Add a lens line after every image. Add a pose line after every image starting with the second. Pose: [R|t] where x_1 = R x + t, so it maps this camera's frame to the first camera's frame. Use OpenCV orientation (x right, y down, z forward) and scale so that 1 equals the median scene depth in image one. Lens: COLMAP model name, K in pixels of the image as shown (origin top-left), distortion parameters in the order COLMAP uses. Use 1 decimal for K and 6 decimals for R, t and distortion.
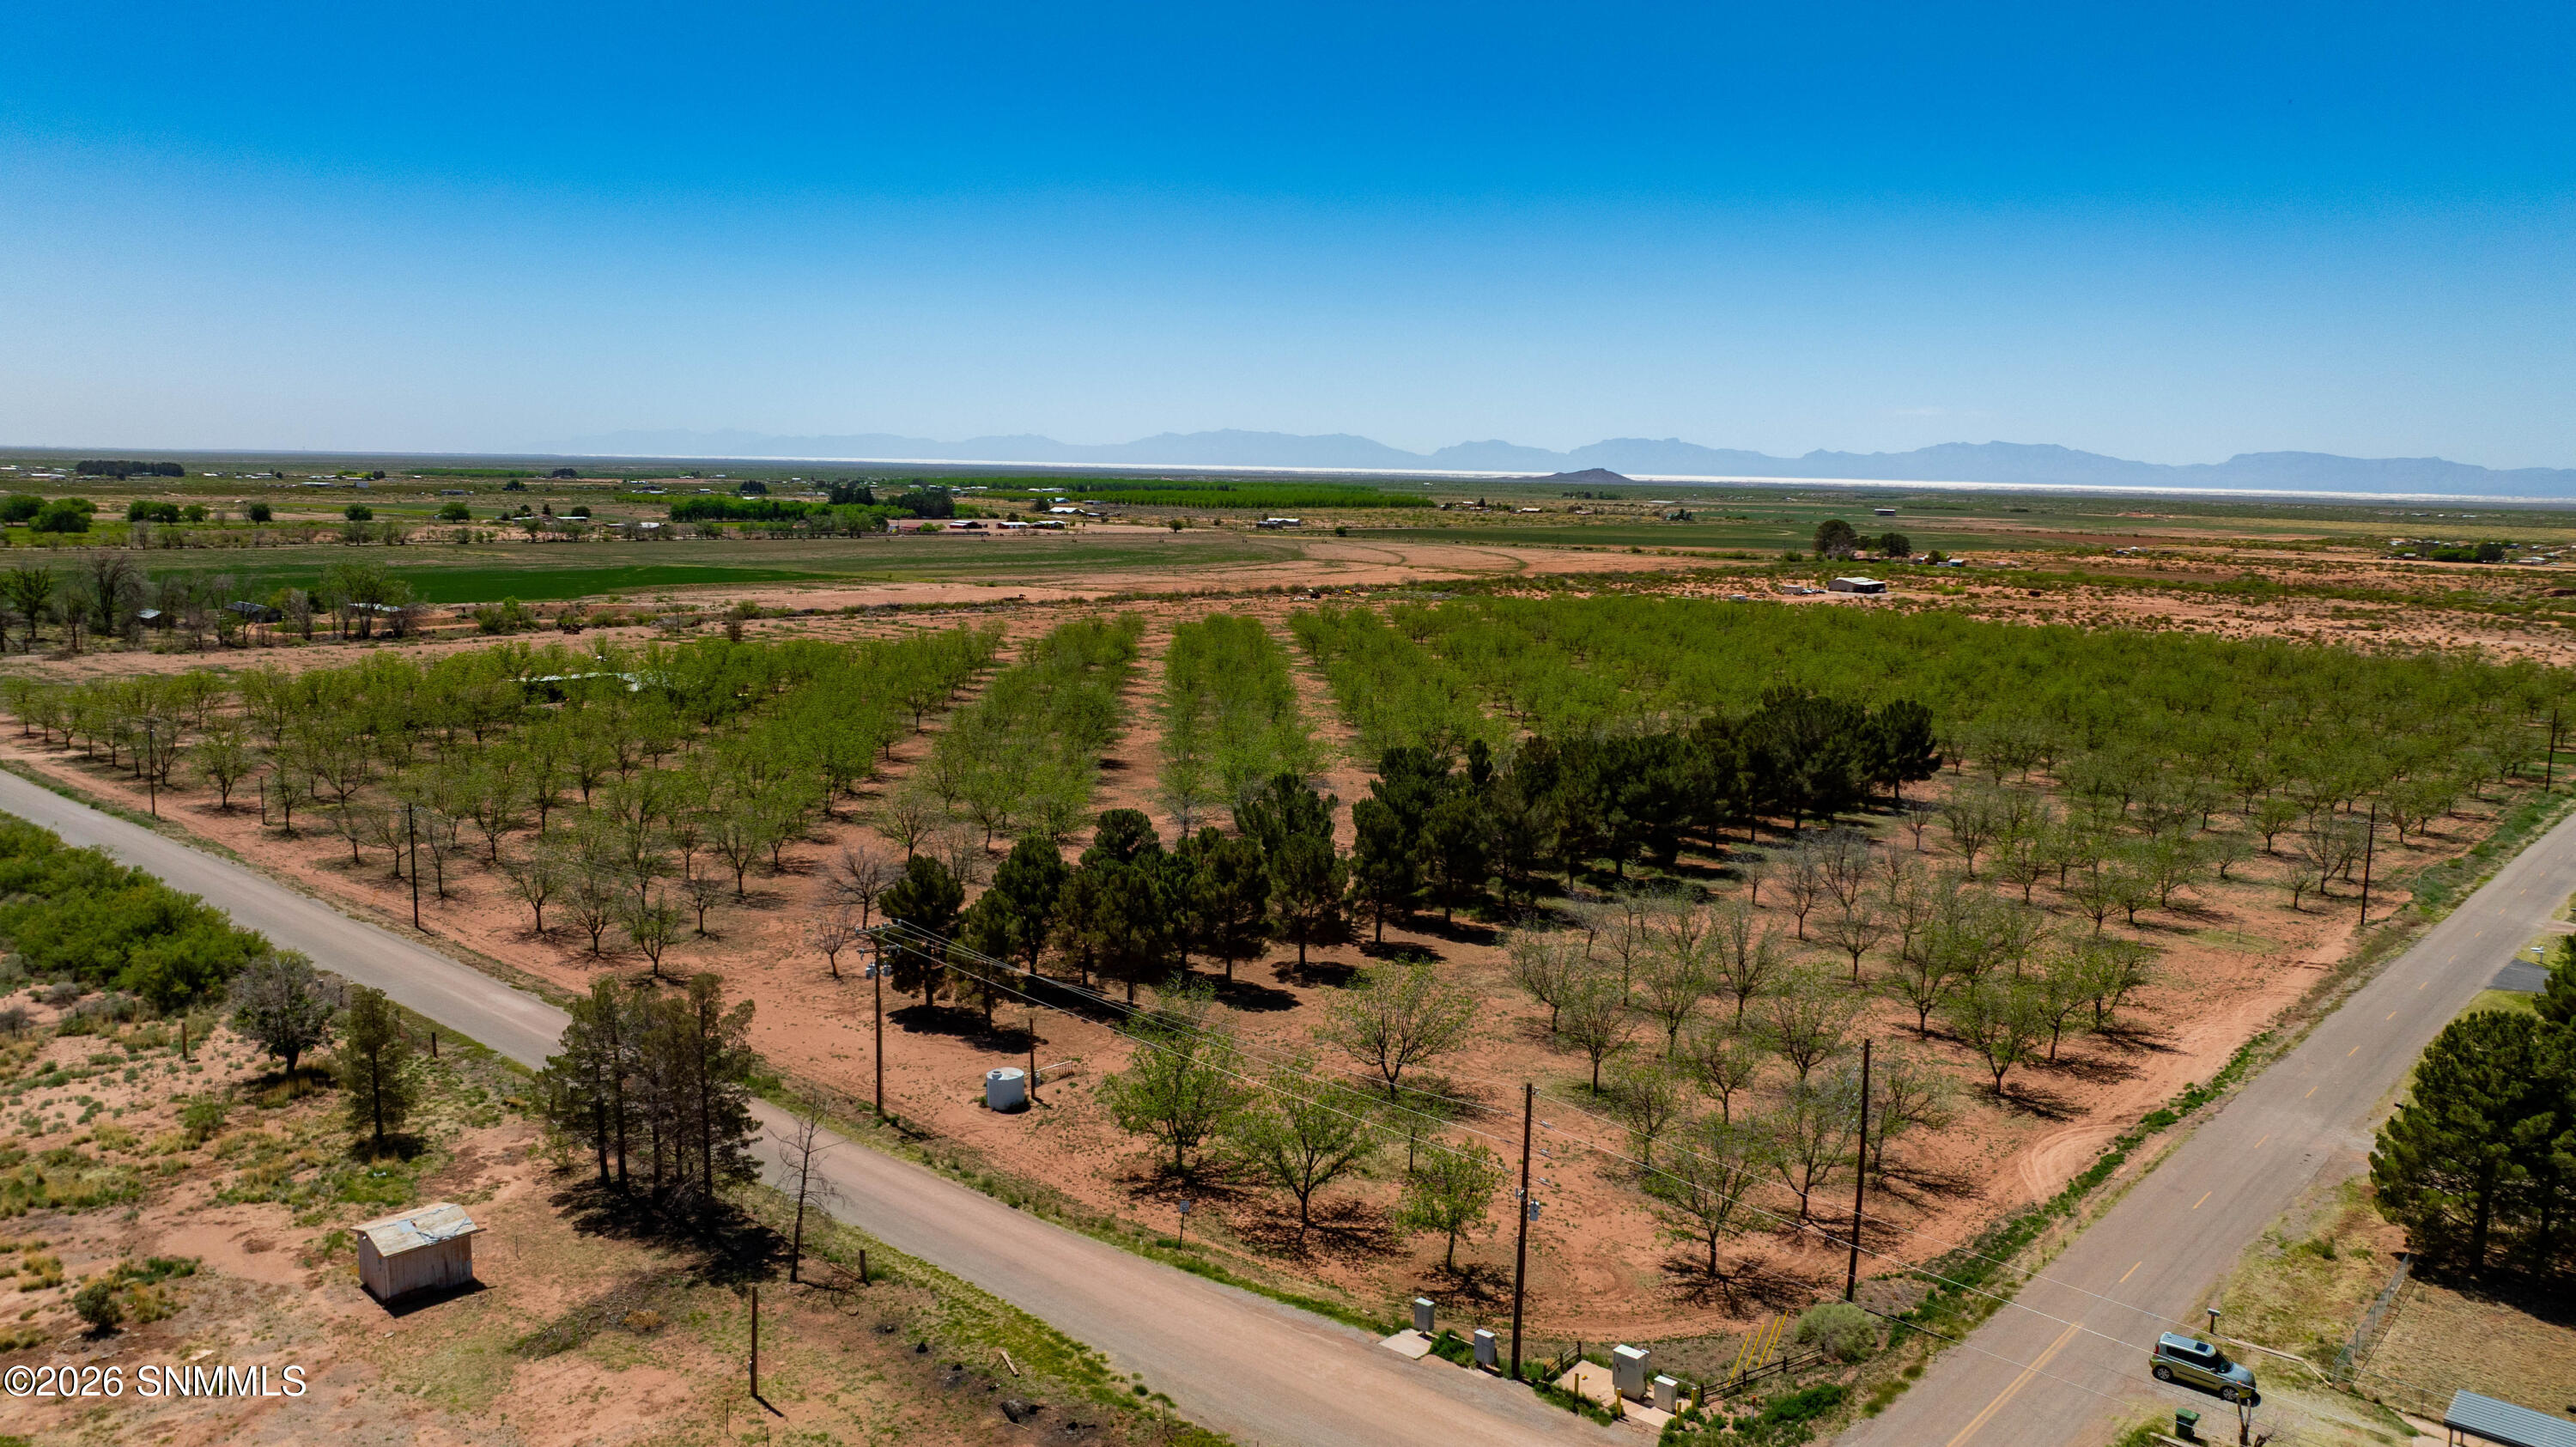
lens RADIAL K [[1811.3, 0, 1297.7], [0, 1811.3, 729.3], [0, 0, 1]] dist [-0.038782, 0.038624]
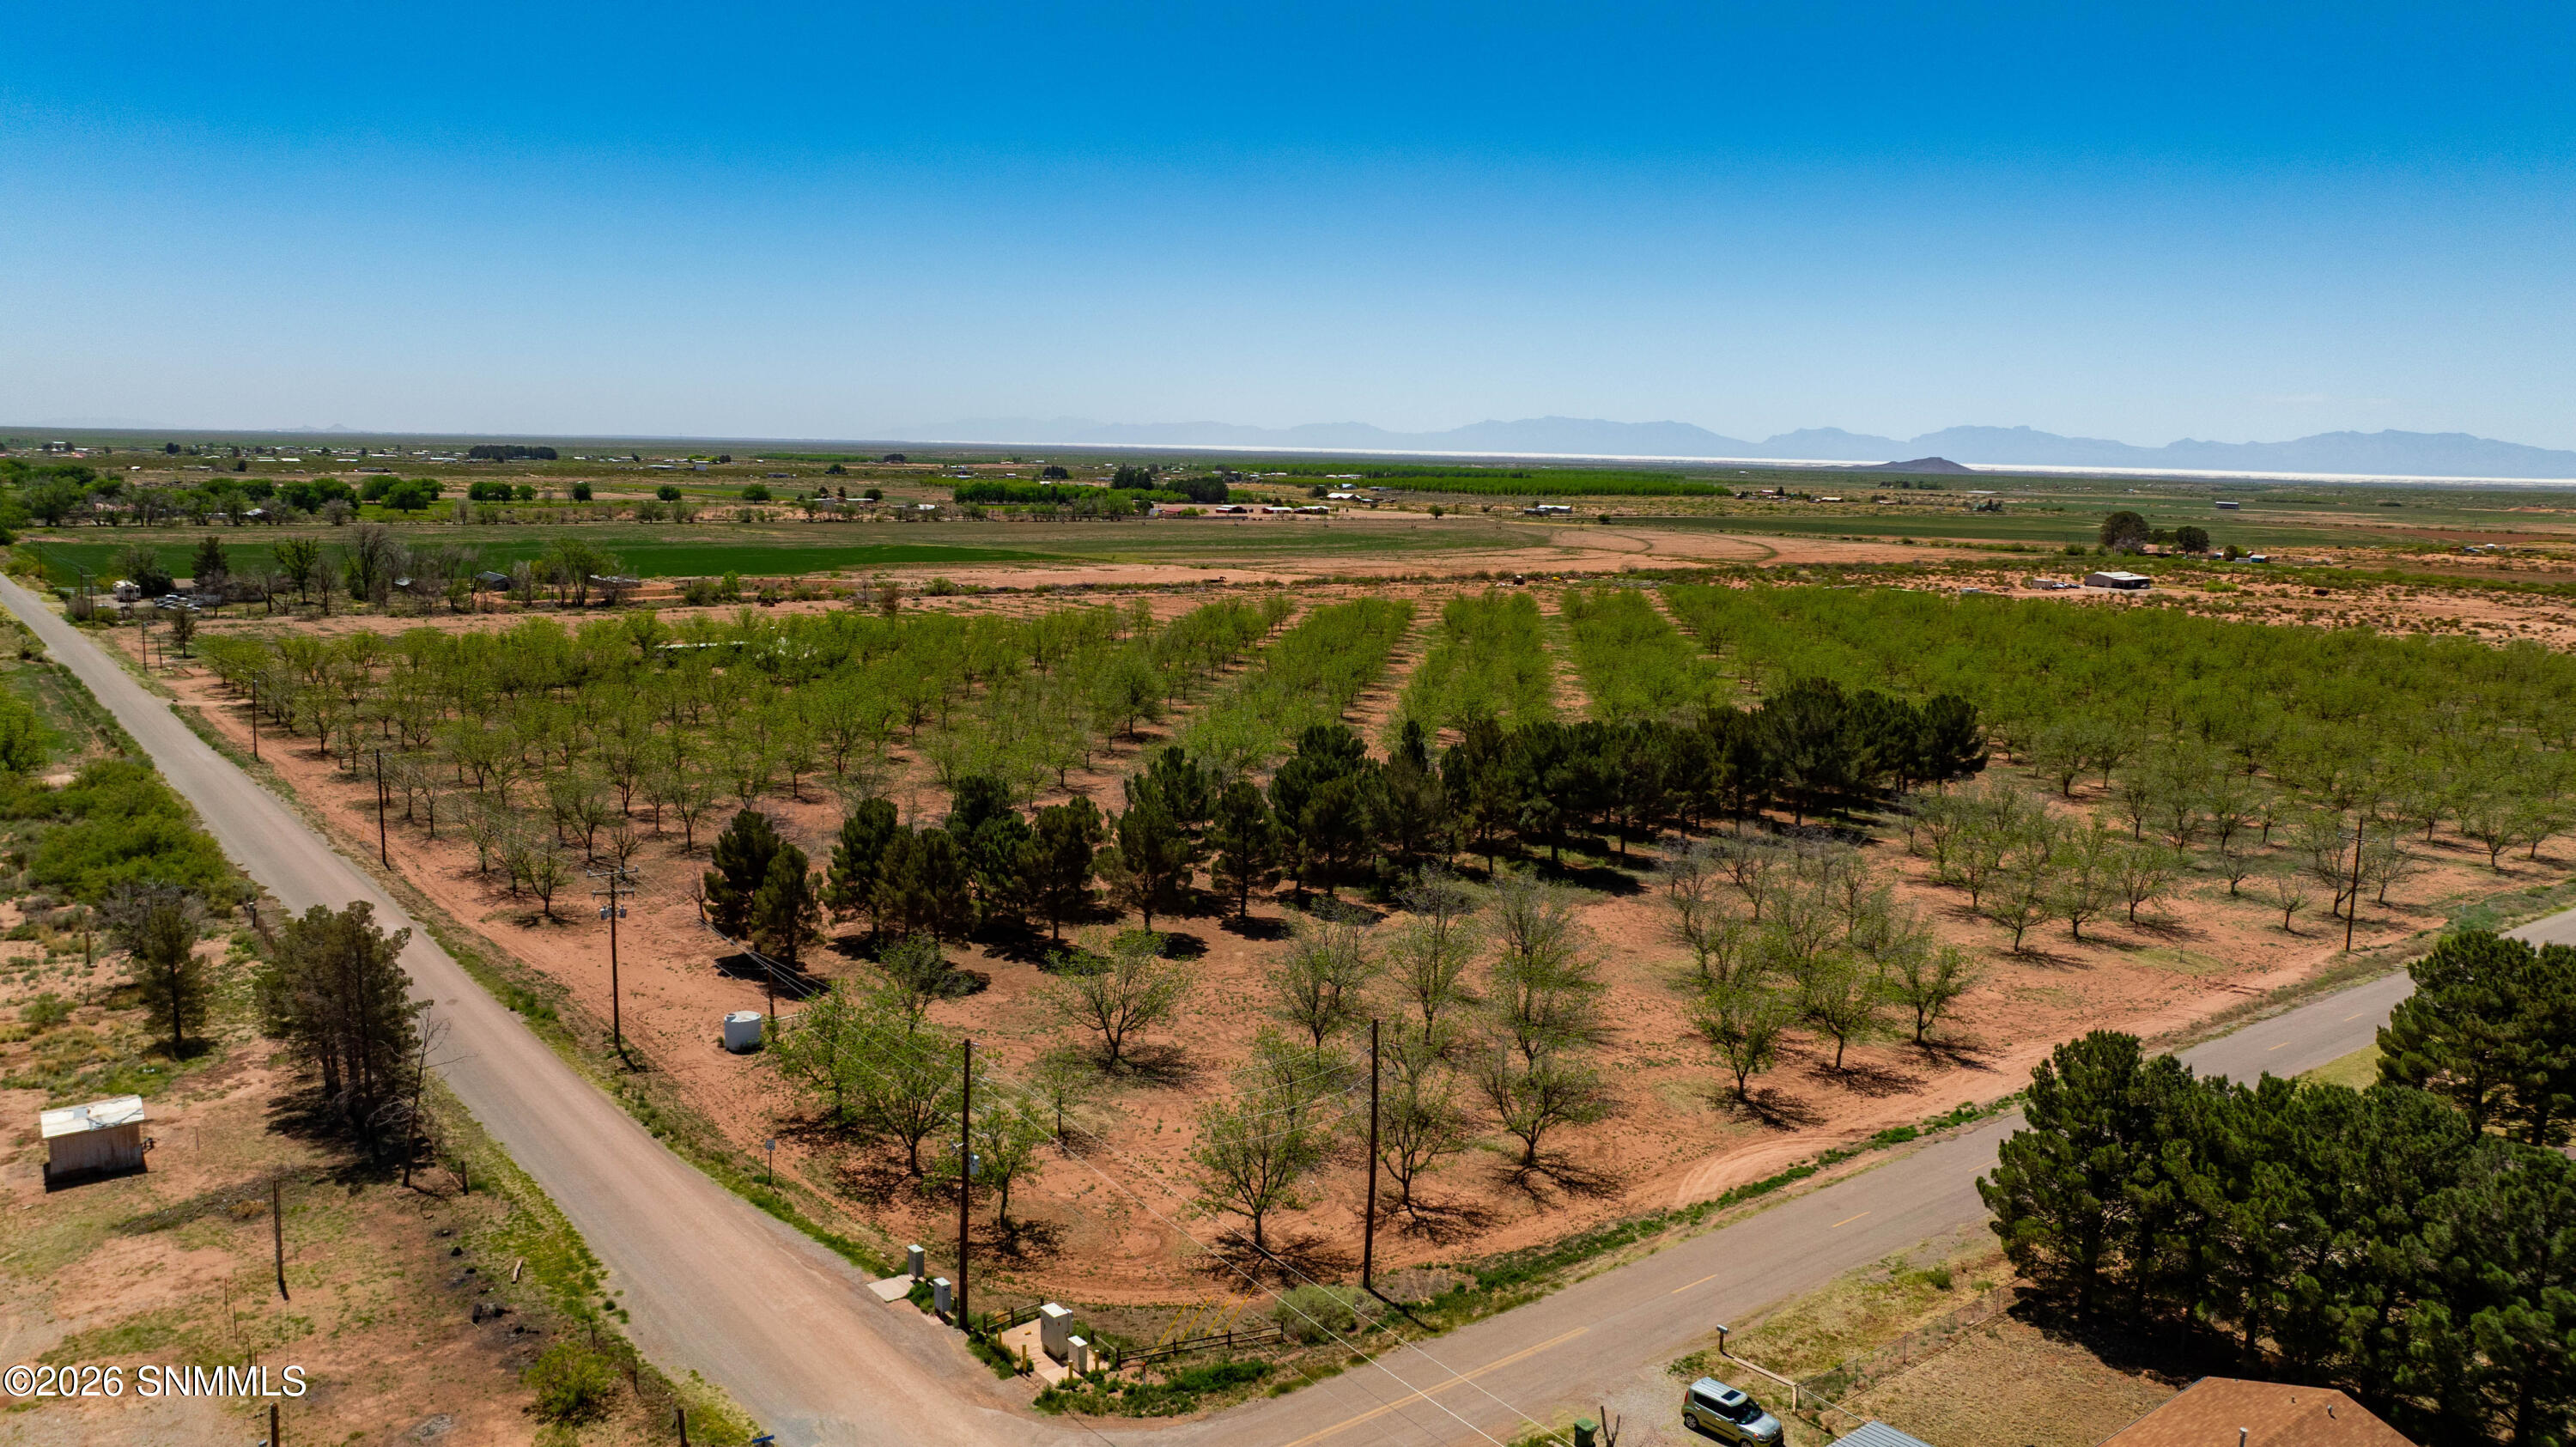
lens RADIAL K [[1811.3, 0, 1298.4], [0, 1811.3, 732.8], [0, 0, 1]] dist [-0.038782, 0.038624]
pose [[0.984516, 0.028650, -0.172935, 0.114619], [-0.027165, 0.999571, 0.010948, 0.001681], [0.173174, -0.006080, 0.984872, 0.007121]]
